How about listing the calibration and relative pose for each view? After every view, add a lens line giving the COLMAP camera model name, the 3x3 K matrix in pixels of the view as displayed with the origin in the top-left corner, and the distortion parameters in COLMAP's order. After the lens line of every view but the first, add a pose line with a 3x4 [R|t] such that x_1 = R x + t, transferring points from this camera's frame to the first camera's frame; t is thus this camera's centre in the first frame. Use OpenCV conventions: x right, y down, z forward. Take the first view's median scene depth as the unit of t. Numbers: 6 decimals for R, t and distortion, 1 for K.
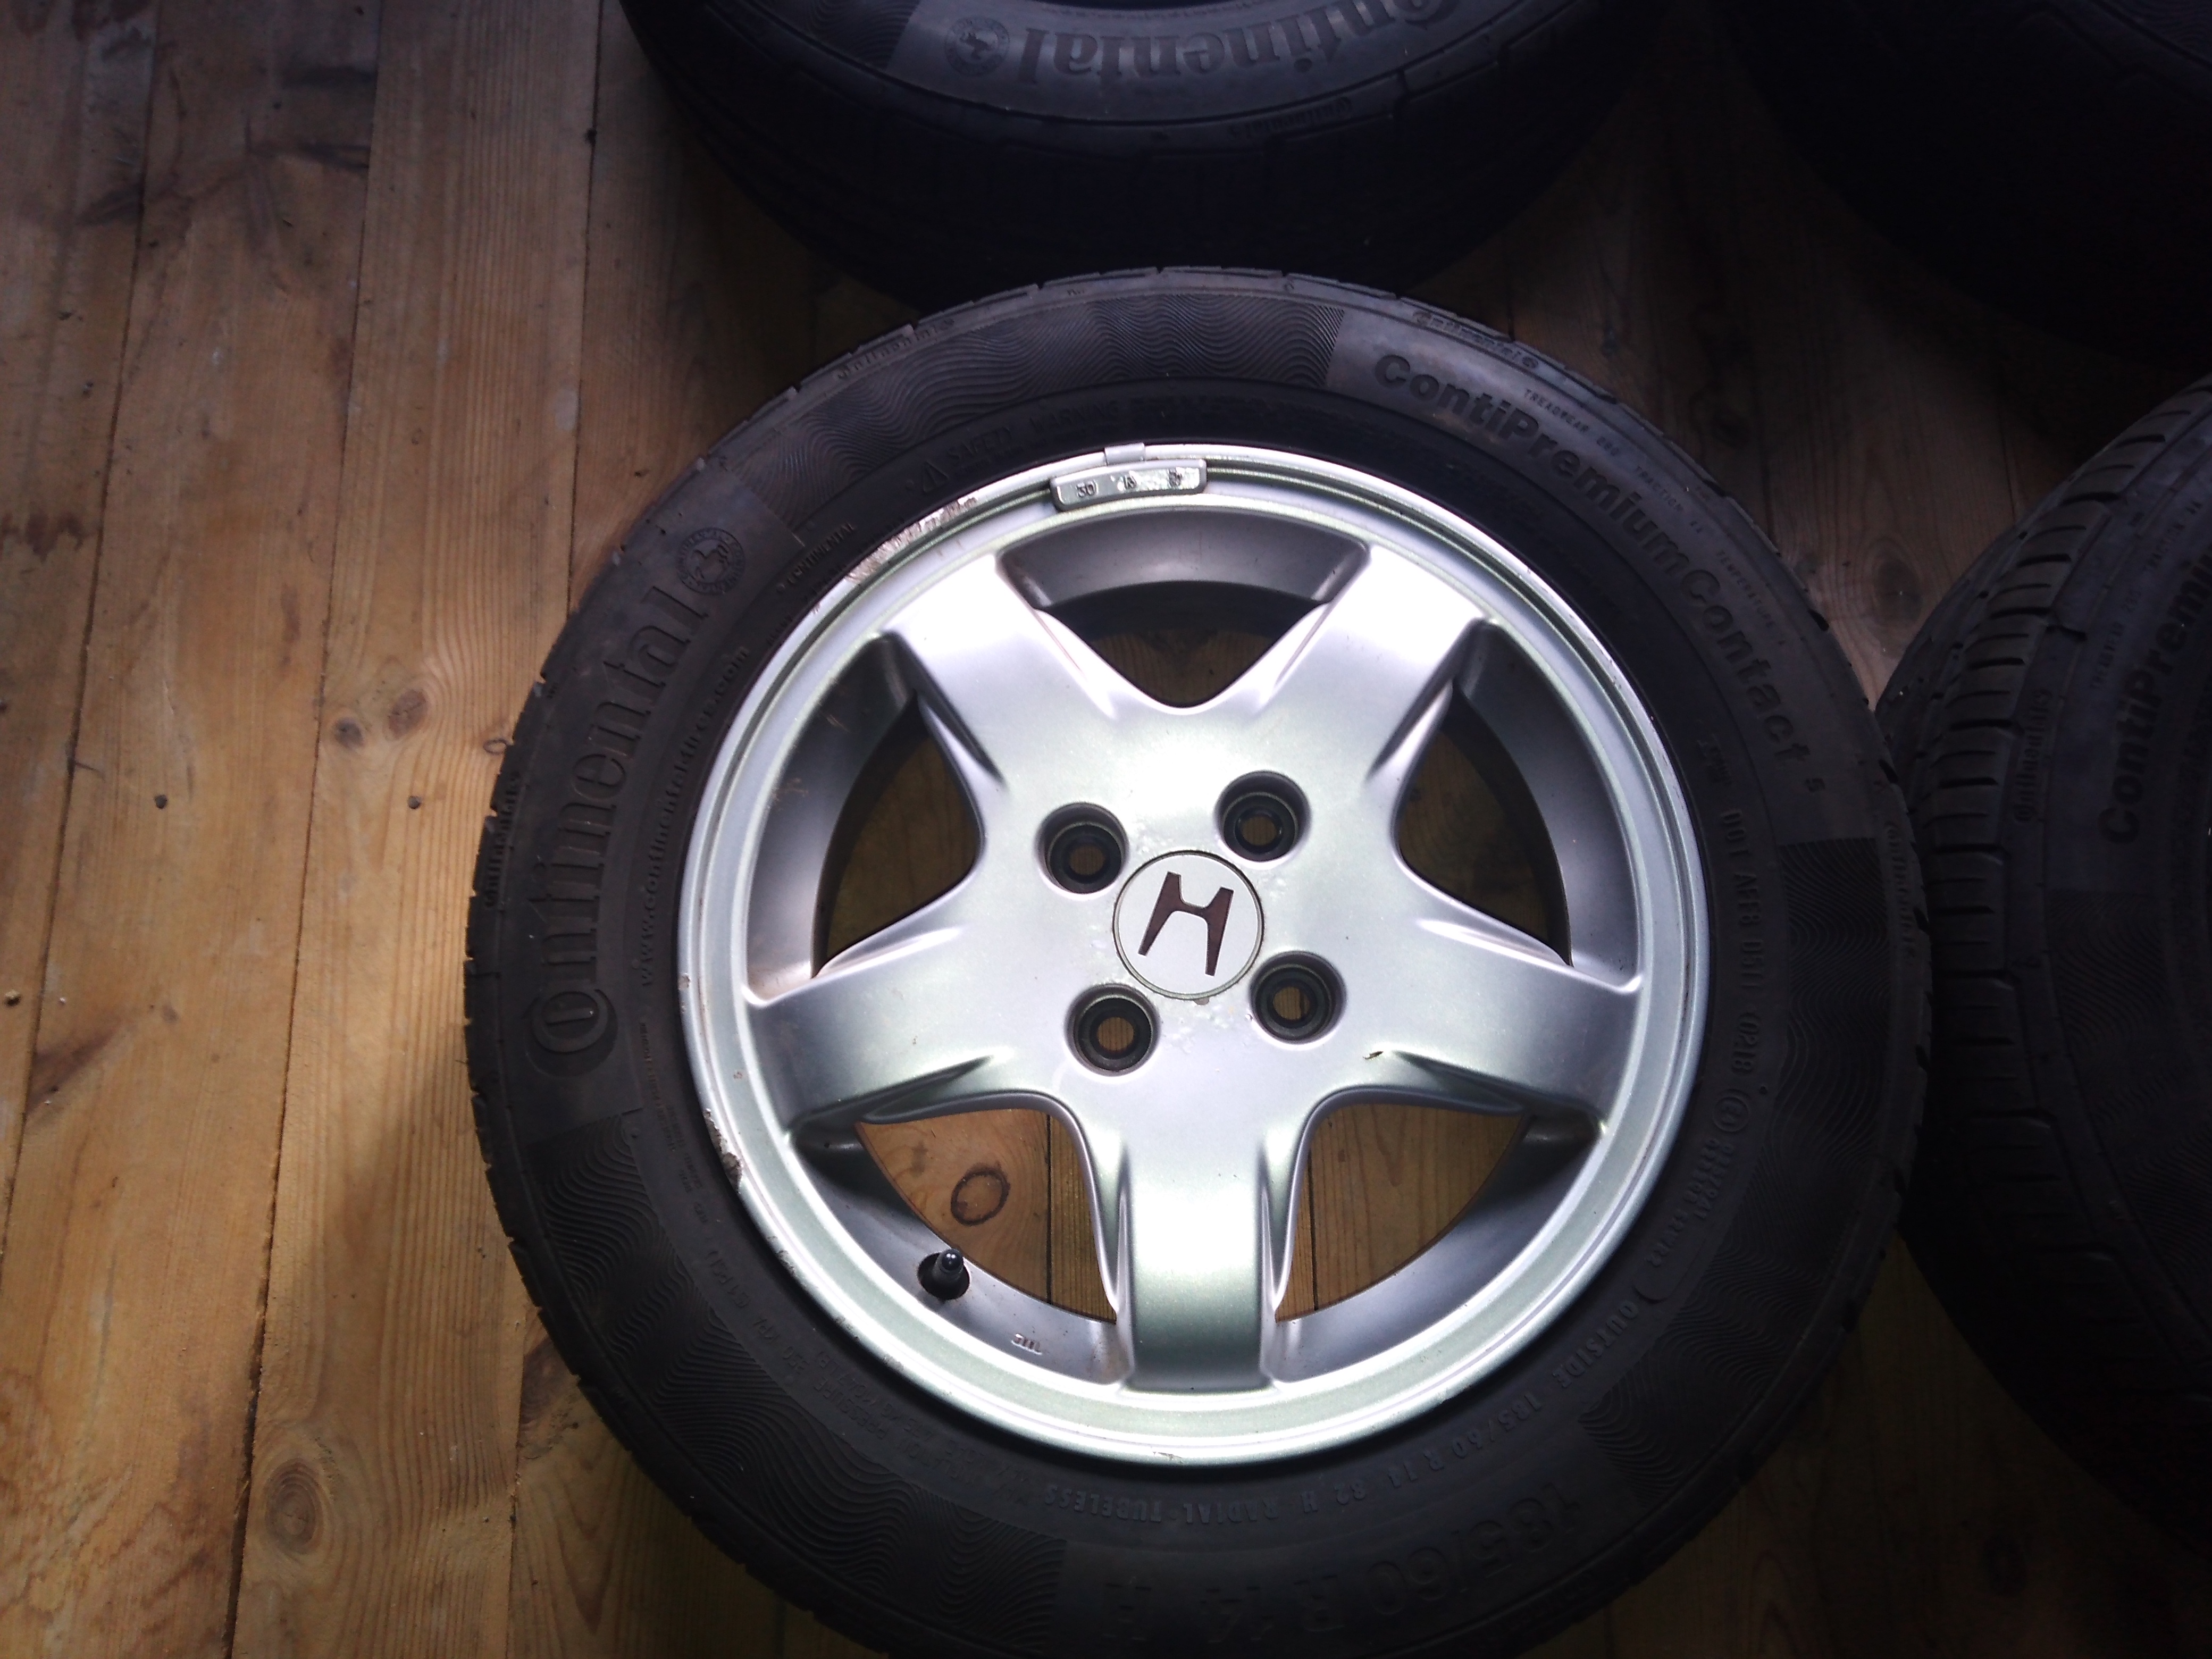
lens RADIAL K [[1665.9, 0, 1122.8], [0, 1665.9, 828.5], [0, 0, 1]] dist [0.019275, -0.004693]
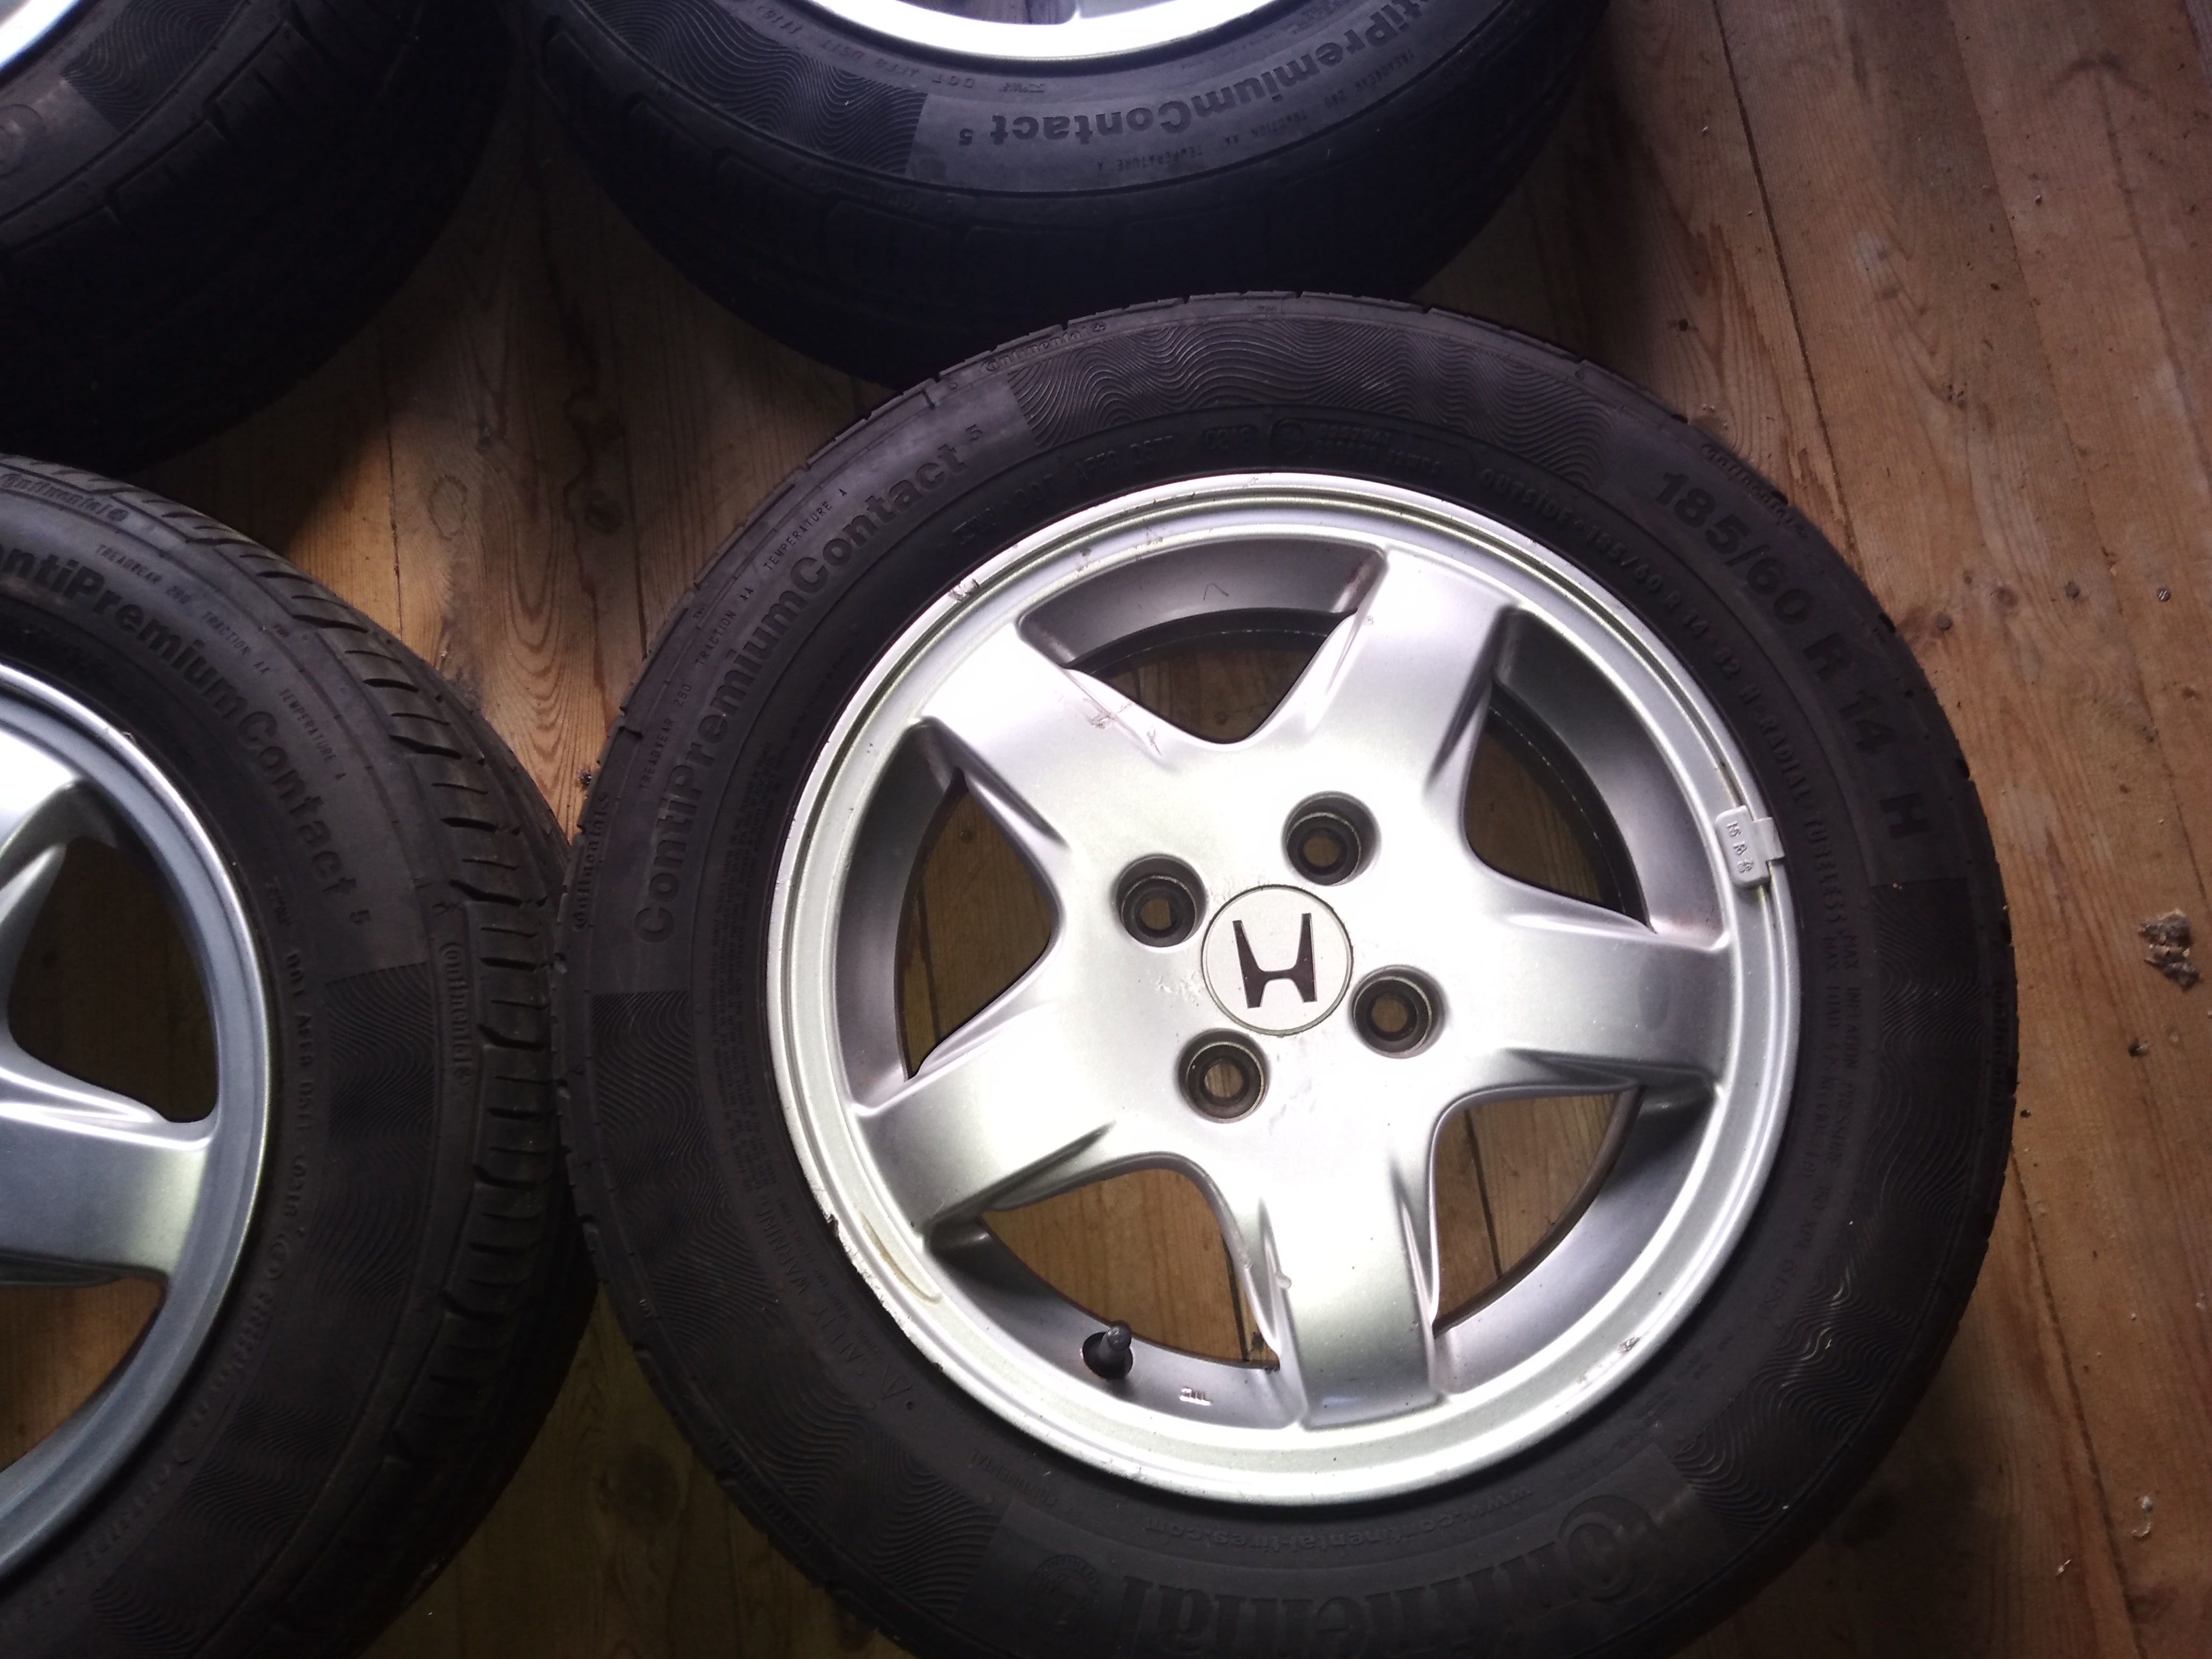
lens RADIAL K [[1671.5, 0, 1113.0], [0, 1671.5, 834.5], [0, 0, 1]] dist [0.032655, -0.027755]
pose [[0.992198, -0.121309, 0.028746, 0.689405], [0.120966, 0.992566, 0.013389, -0.028372], [-0.030156, -0.009807, 0.999497, -0.018742]]
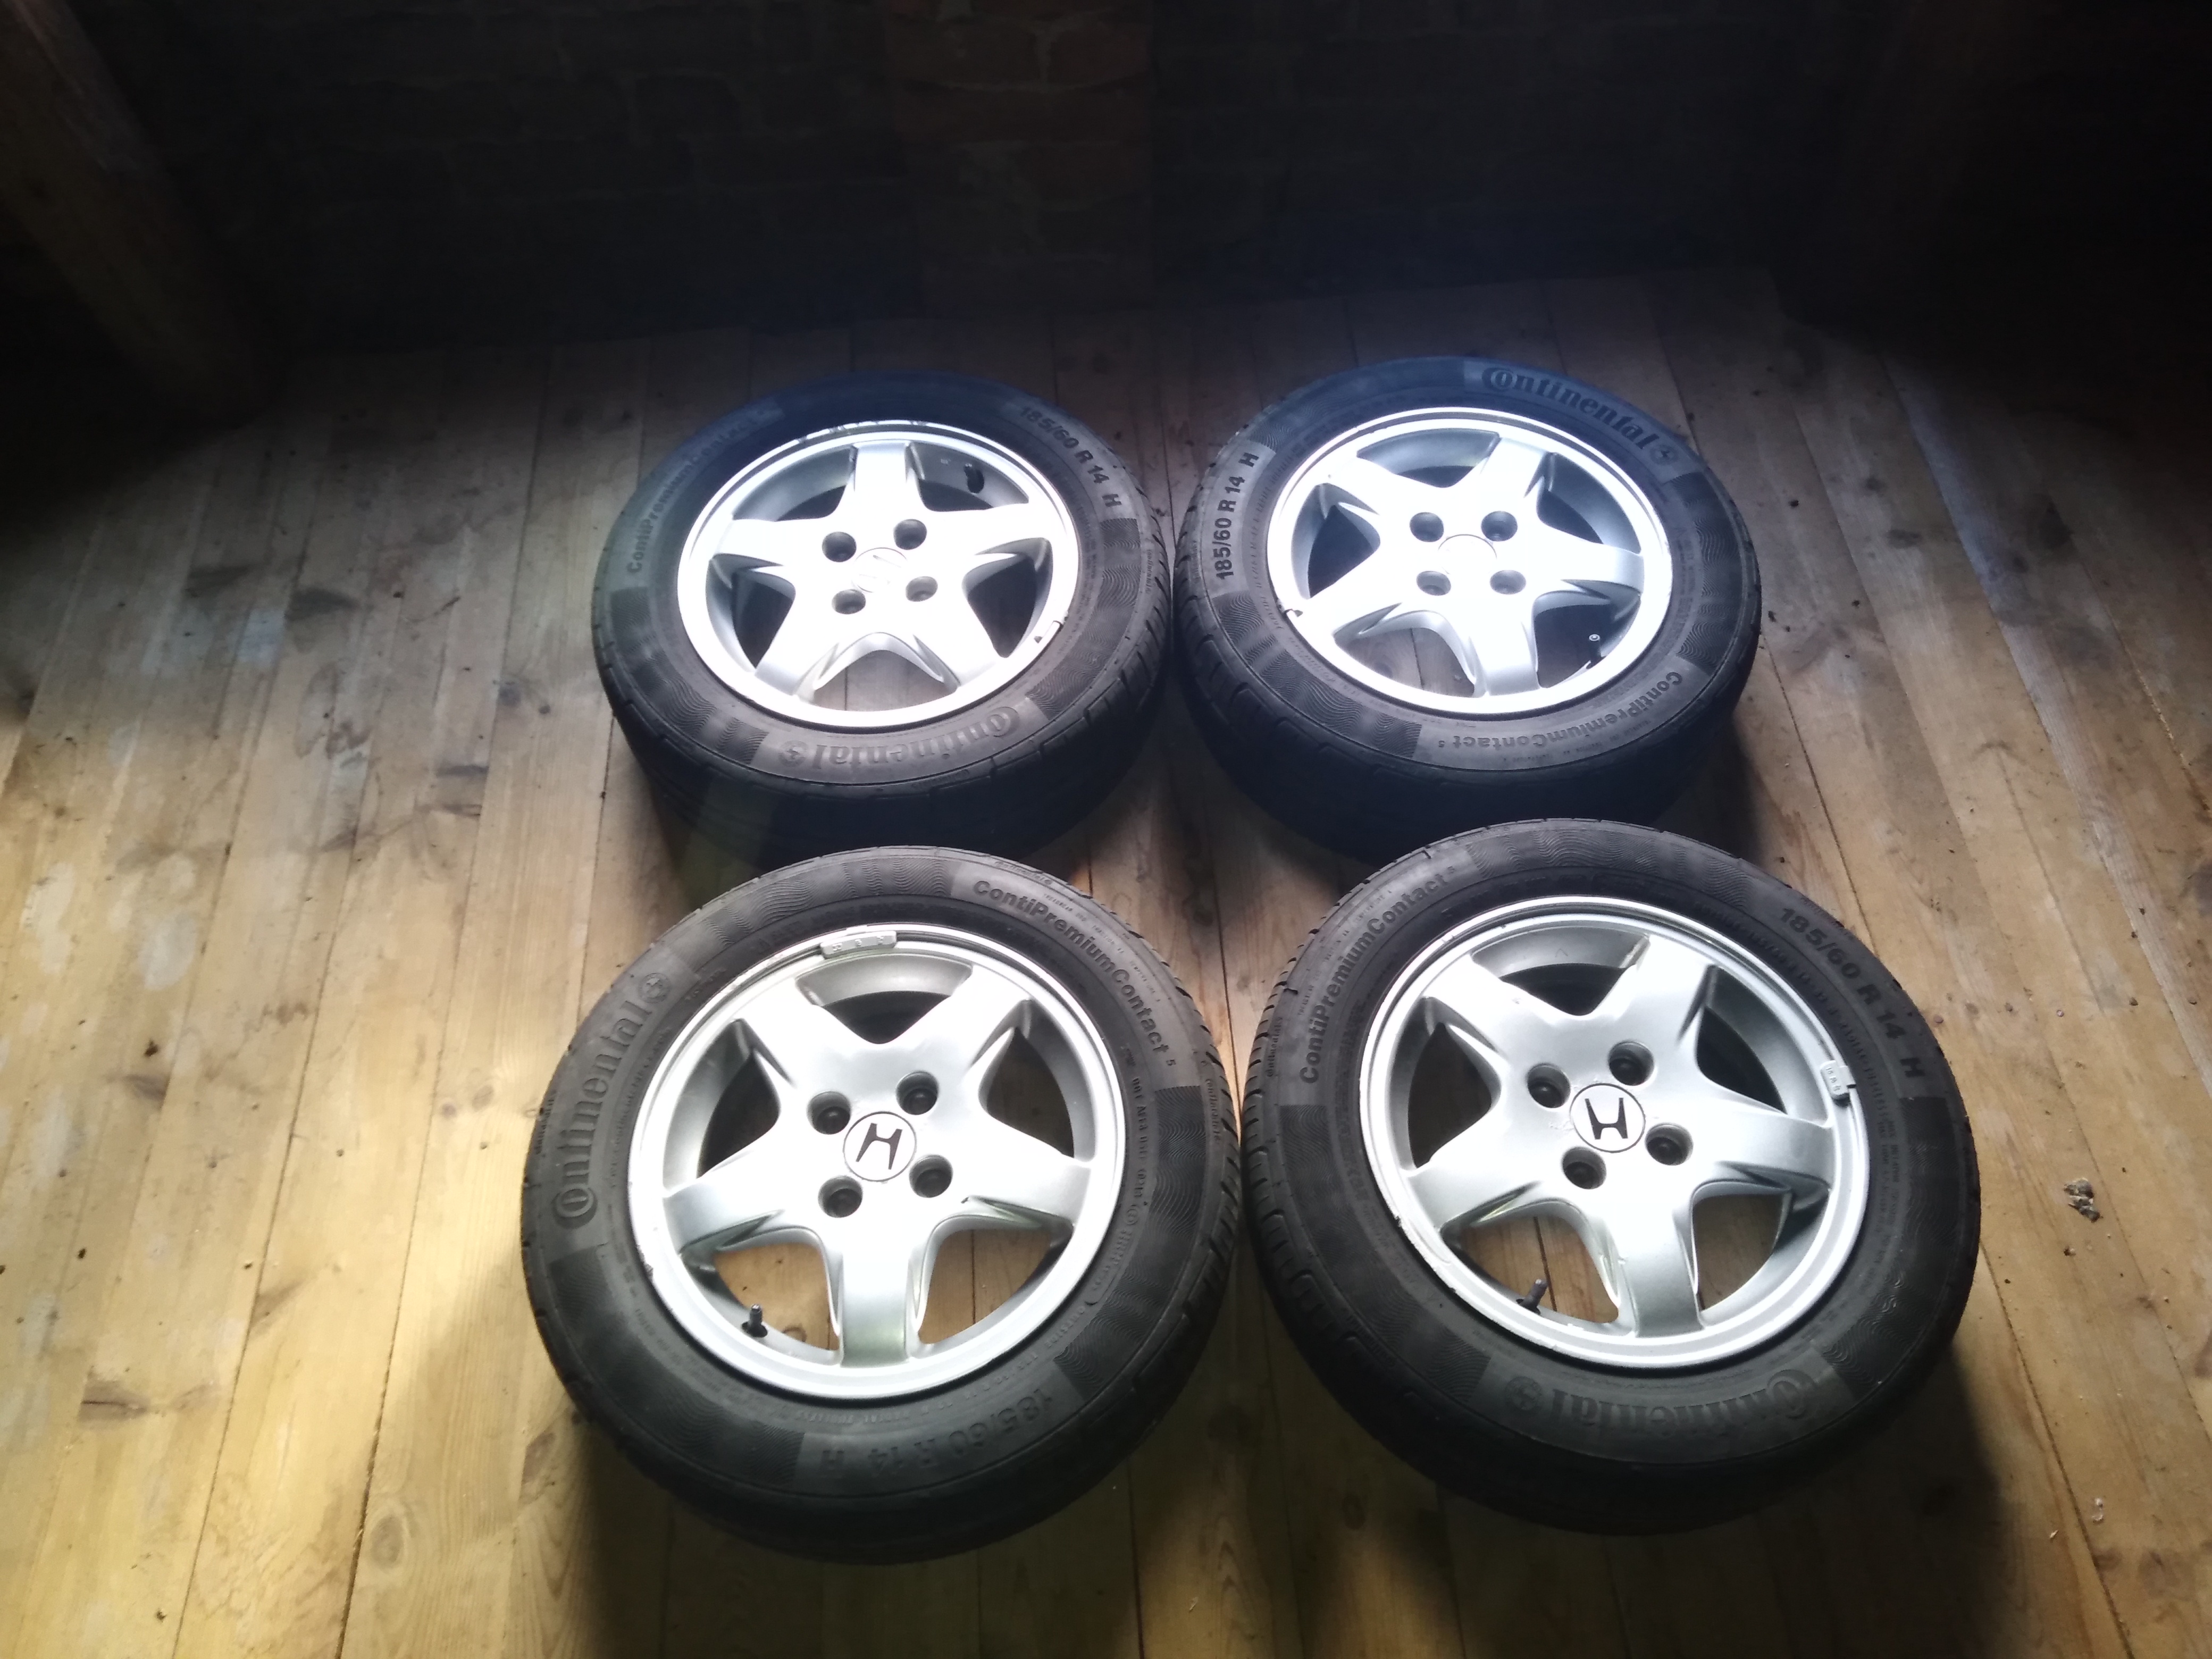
lens RADIAL K [[1679.1, 0, 1118.6], [0, 1679.1, 825.0], [0, 0, 1]] dist [0.071352, -0.073220]
pose [[0.998845, -0.040934, 0.025172, 0.250743], [0.046985, 0.941802, -0.332868, 0.328543], [-0.010082, 0.333666, 0.942638, -0.928612]]
